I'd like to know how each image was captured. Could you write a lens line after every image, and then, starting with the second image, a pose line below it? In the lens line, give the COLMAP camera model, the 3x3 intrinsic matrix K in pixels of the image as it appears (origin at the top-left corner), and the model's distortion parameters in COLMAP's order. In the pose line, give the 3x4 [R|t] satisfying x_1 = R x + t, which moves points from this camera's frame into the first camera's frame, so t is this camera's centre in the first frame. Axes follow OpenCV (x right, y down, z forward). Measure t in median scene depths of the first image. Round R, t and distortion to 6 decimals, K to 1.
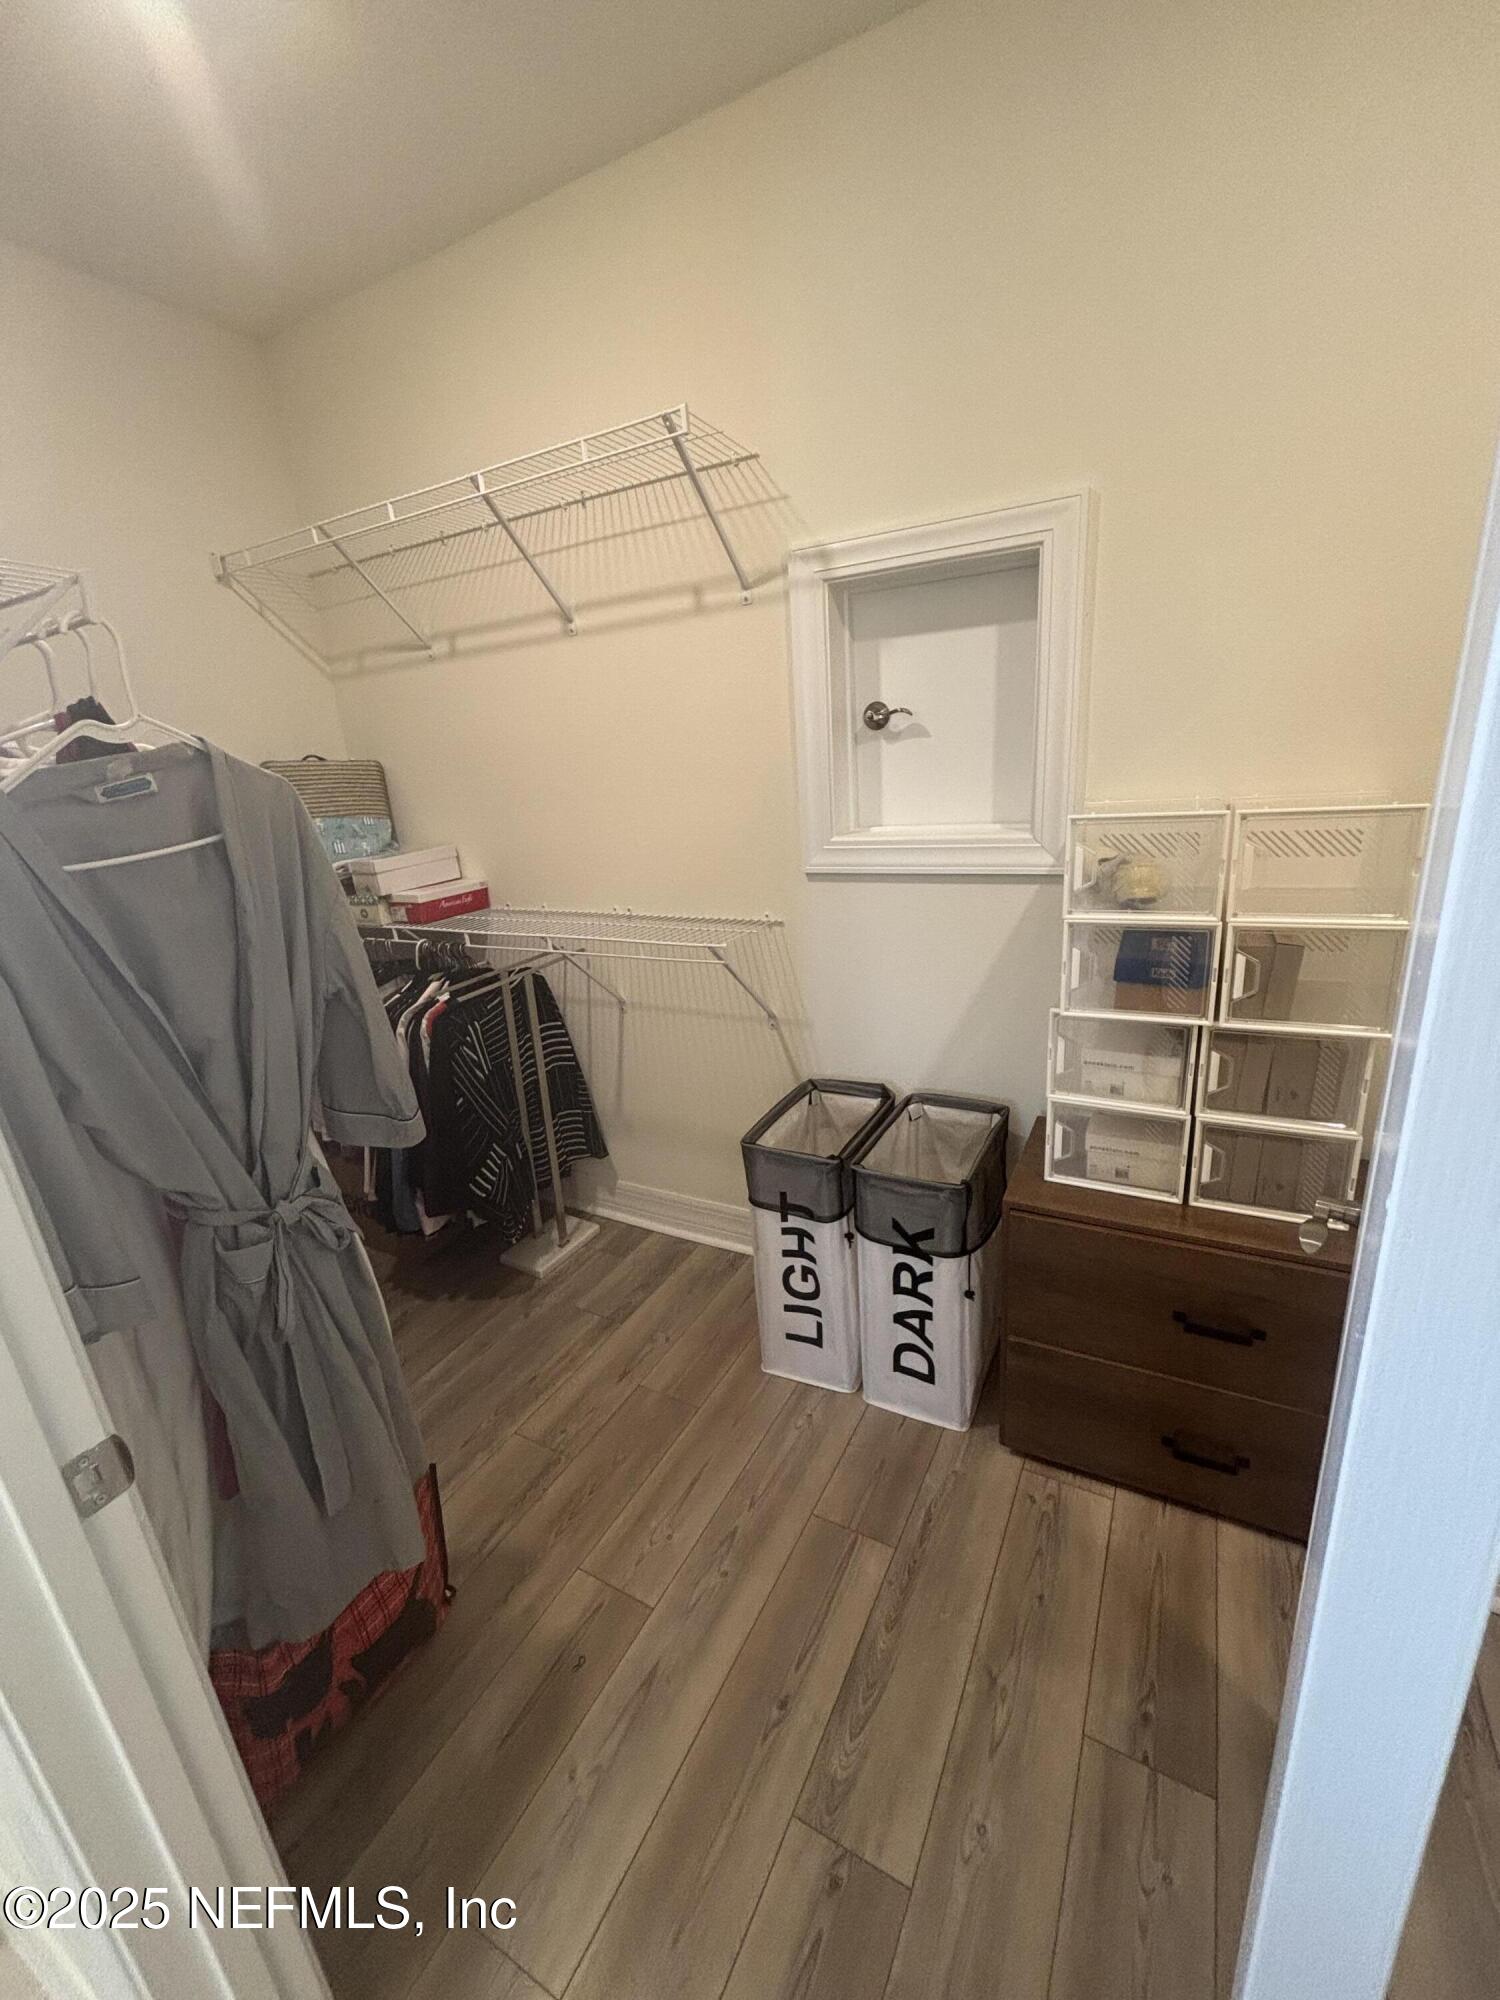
lens RADIAL K [[809.3, 0, 757.5], [0, 809.3, 997.8], [0, 0, 1]] dist [-0.000300, -0.000189]
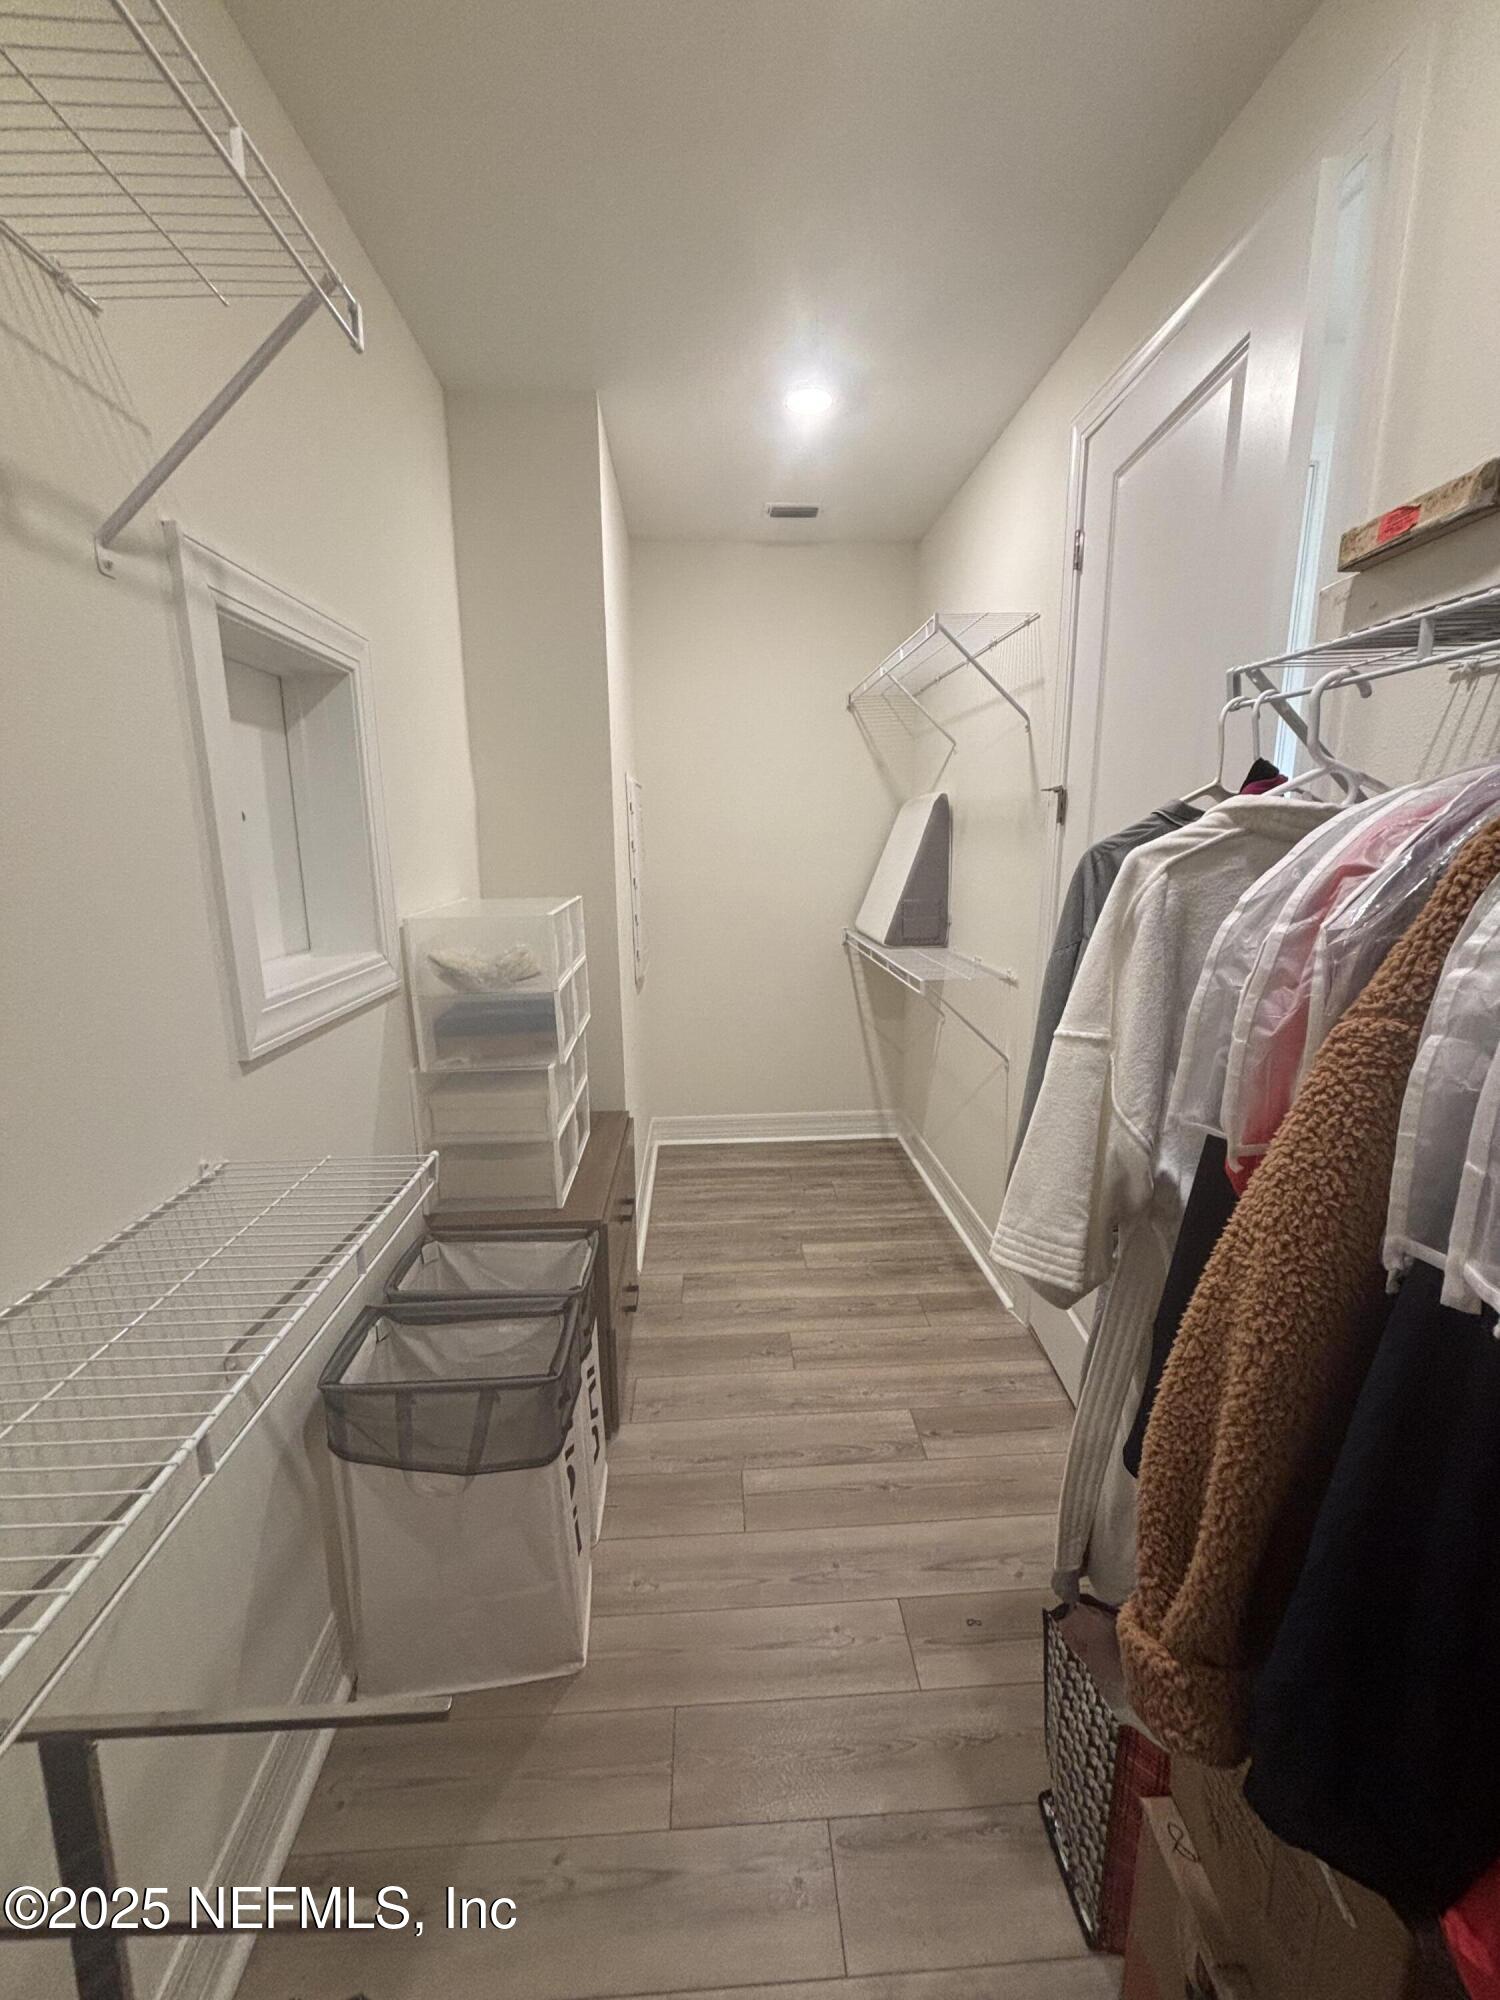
lens RADIAL K [[809.3, 0, 746.5], [0, 809.3, 1004.9], [0, 0, 1]] dist [-0.000300, -0.000189]
pose [[-0.516872, -0.104255, 0.849691, -0.878323], [0.290791, 0.912157, 0.288809, -0.364648], [-0.805161, 0.396360, -0.441152, 1.333971]]
